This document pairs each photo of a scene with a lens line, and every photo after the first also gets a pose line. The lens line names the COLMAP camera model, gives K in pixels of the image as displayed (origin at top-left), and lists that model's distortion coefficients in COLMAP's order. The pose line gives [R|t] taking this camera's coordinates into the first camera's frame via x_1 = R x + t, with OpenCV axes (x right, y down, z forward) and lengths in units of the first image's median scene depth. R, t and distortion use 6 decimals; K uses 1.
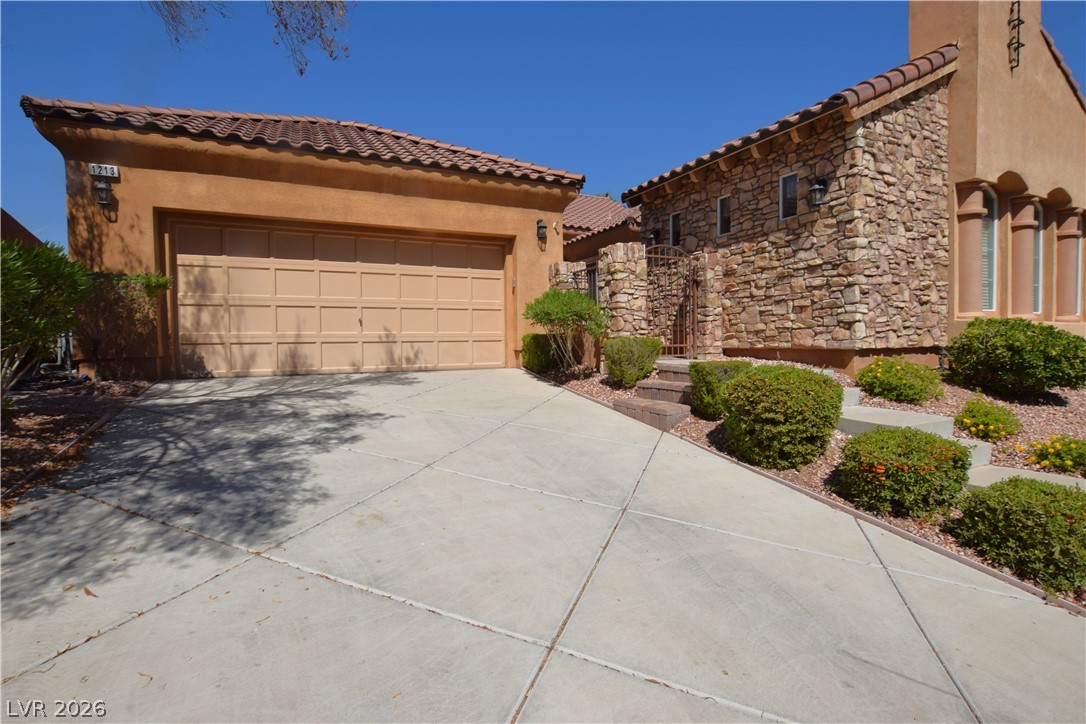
lens RADIAL K [[501.2, 0, 525.9], [0, 501.2, 362.0], [0, 0, 1]] dist [-0.033672, 0.005681]
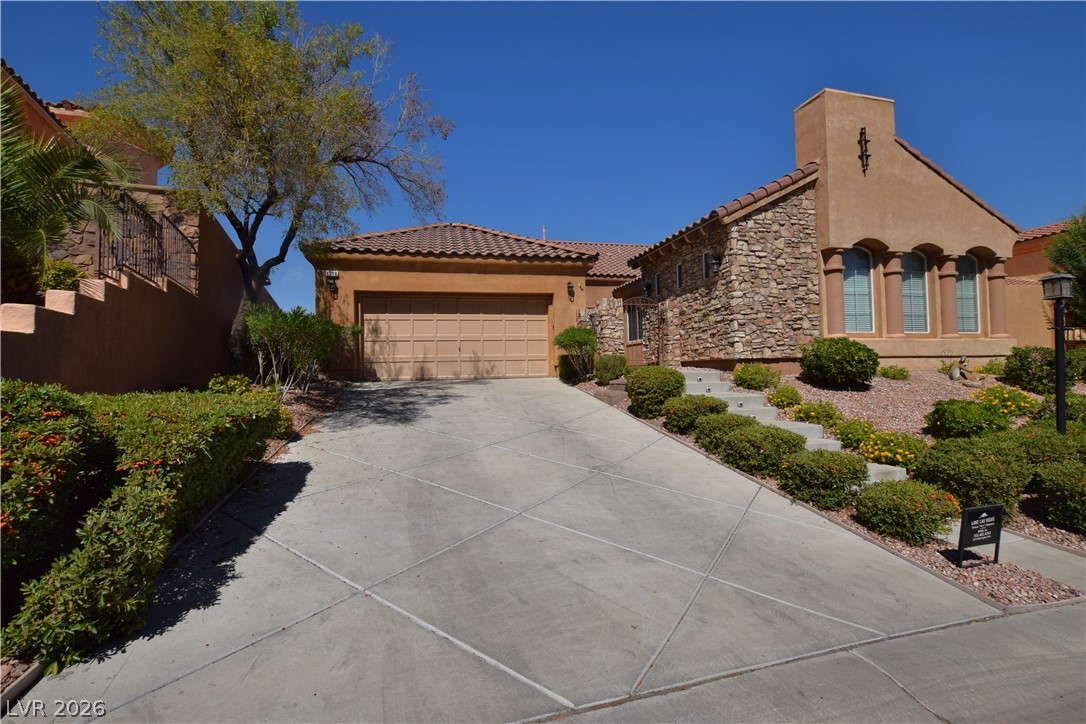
lens RADIAL K [[501.2, 0, 525.9], [0, 501.2, 362.0], [0, 0, 1]] dist [-0.033672, 0.005681]
pose [[0.970315, -0.012423, -0.241527, 0.355288], [-0.001859, 0.998267, -0.058815, 0.075239], [0.241839, 0.057518, 0.968610, -0.702611]]
